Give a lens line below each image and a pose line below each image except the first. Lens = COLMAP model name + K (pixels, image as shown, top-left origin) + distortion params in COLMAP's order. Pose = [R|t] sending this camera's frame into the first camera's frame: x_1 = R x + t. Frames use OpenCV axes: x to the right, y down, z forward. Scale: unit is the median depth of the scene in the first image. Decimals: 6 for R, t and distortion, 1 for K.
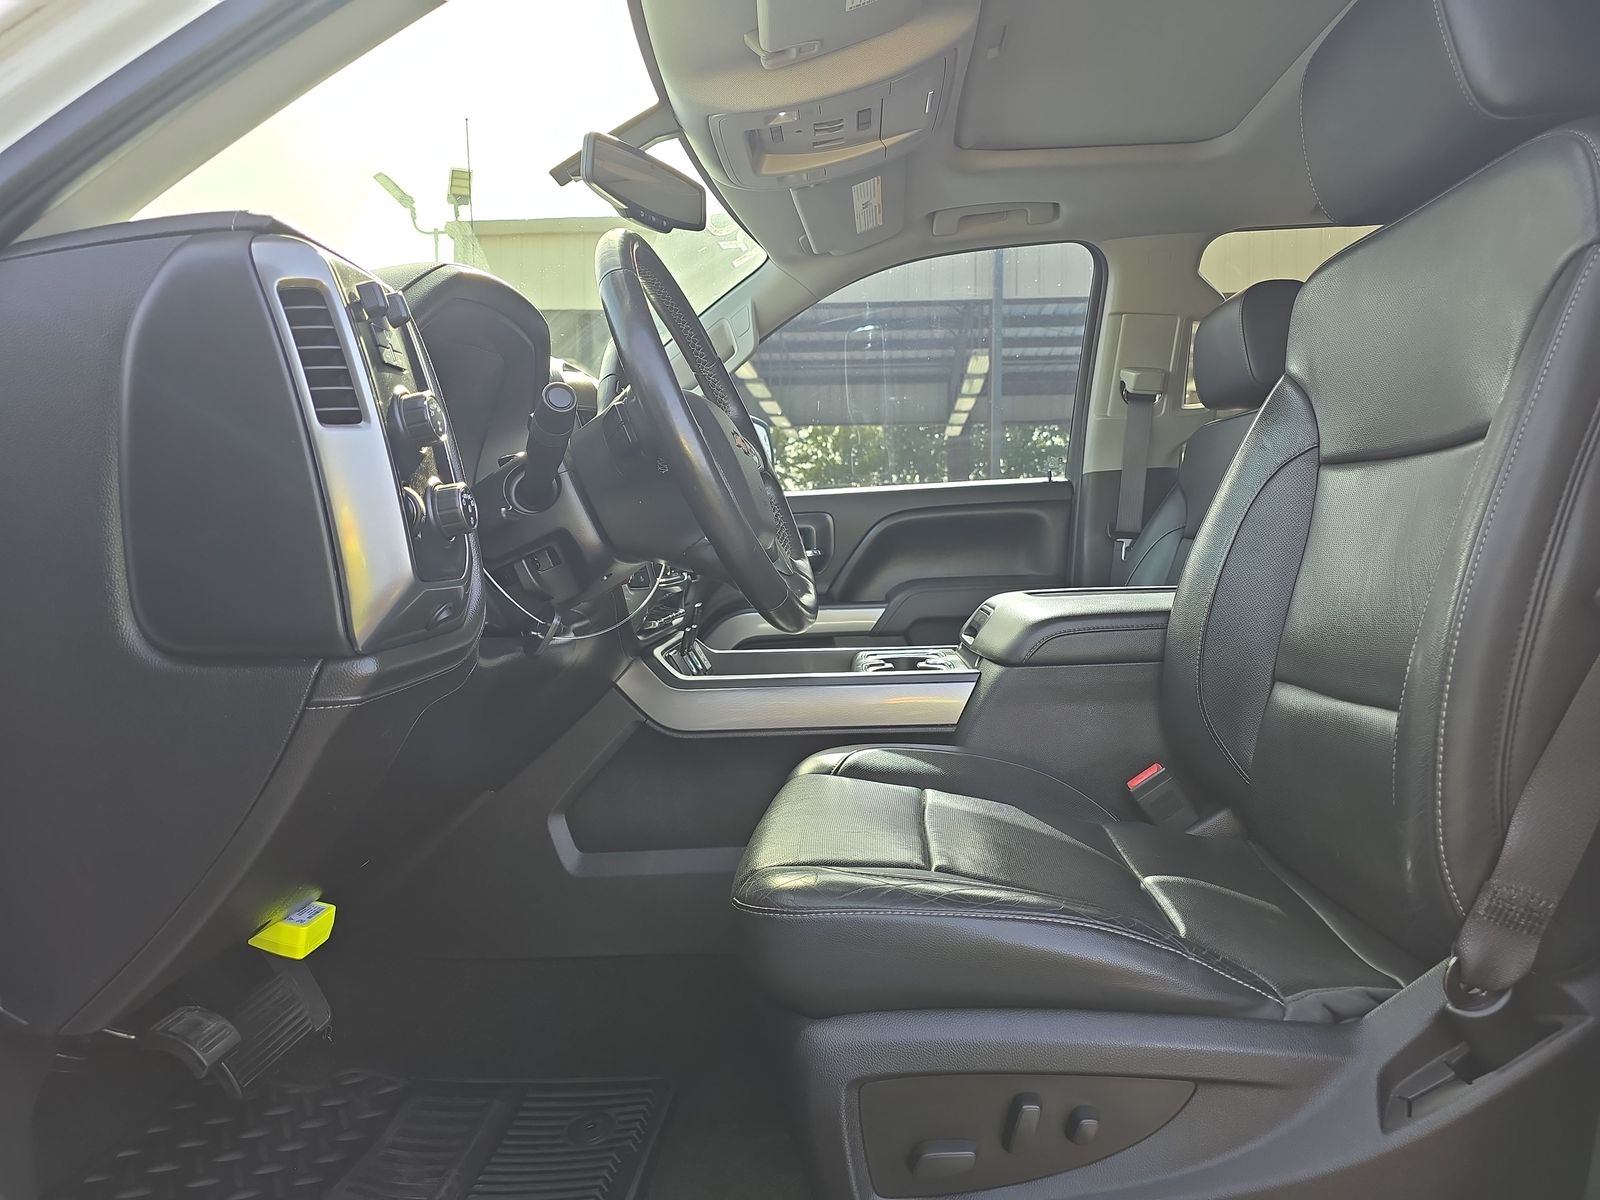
lens RADIAL K [[1081.4, 0, 812.5], [0, 1081.4, 589.1], [0, 0, 1]] dist [0.053513, -0.049978]
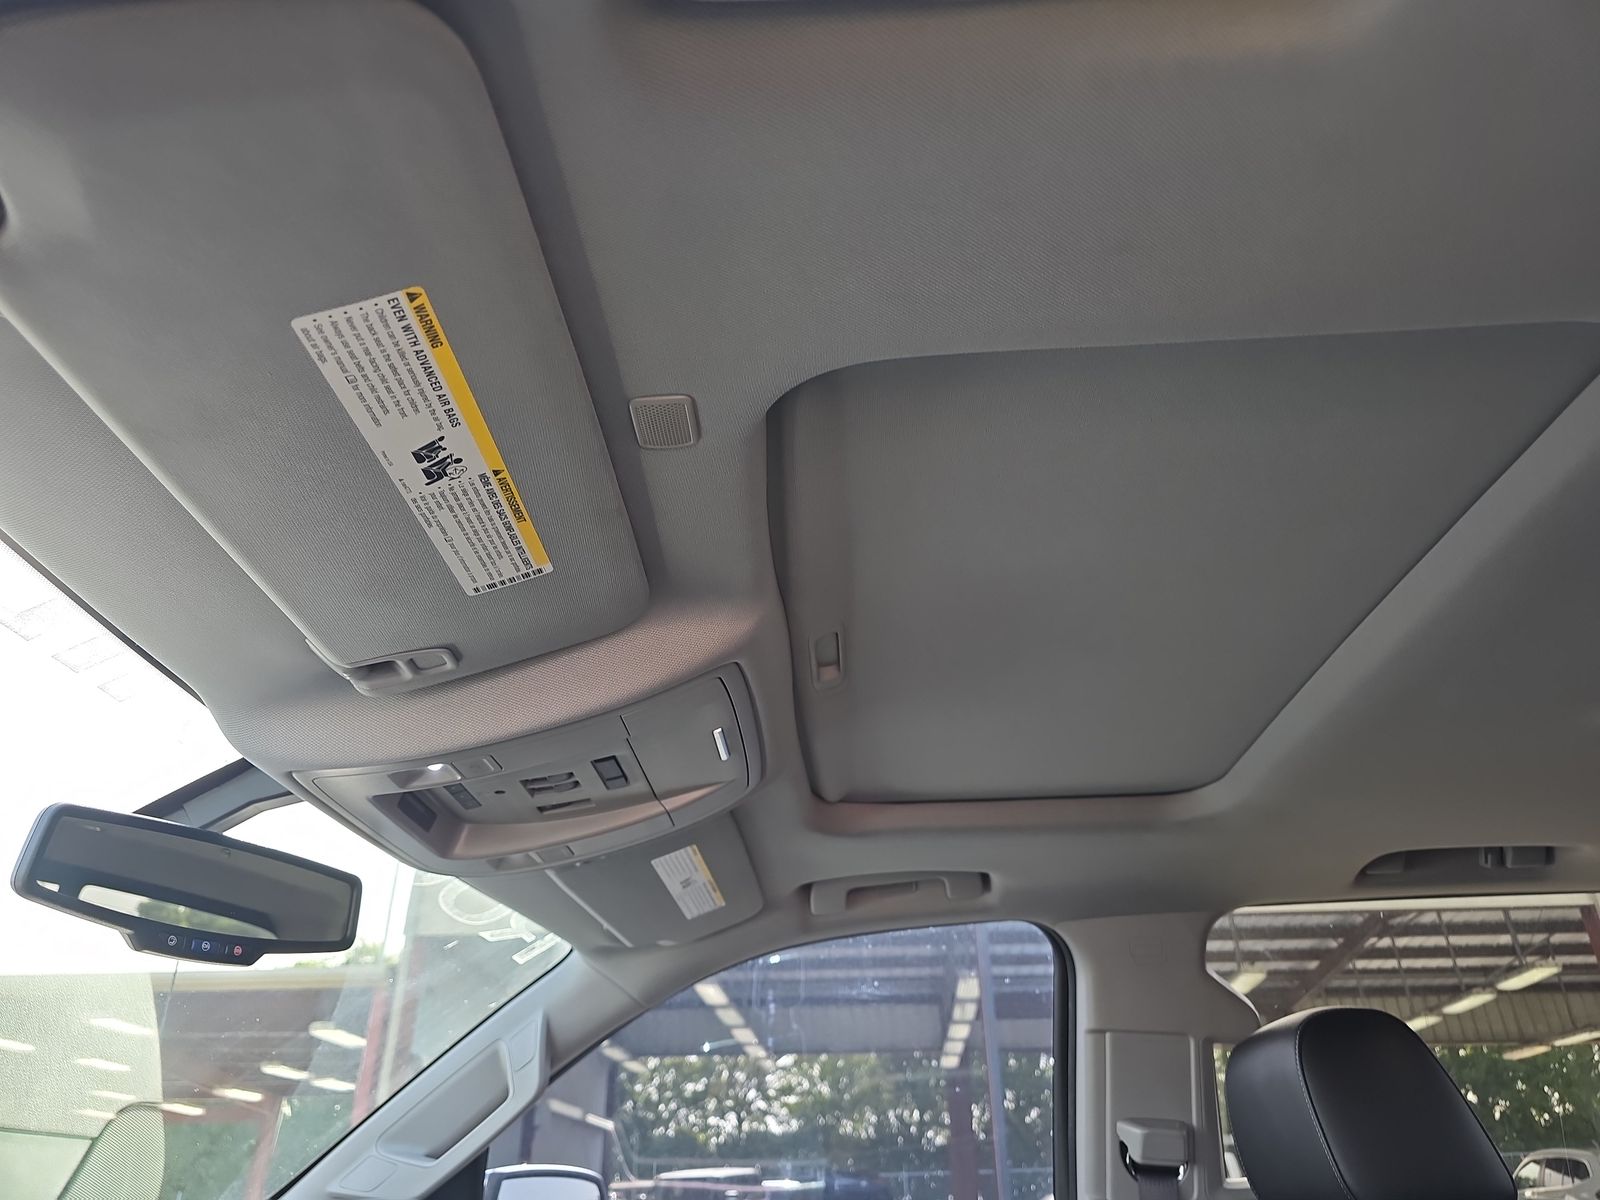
lens RADIAL K [[1081.4, 0, 812.5], [0, 1081.4, 589.1], [0, 0, 1]] dist [0.053513, -0.049978]
pose [[0.999959, -0.000792, 0.008972, 0.098852], [0.005335, 0.854723, -0.519057, -0.136317], [-0.007258, 0.519084, 0.854693, 0.288583]]
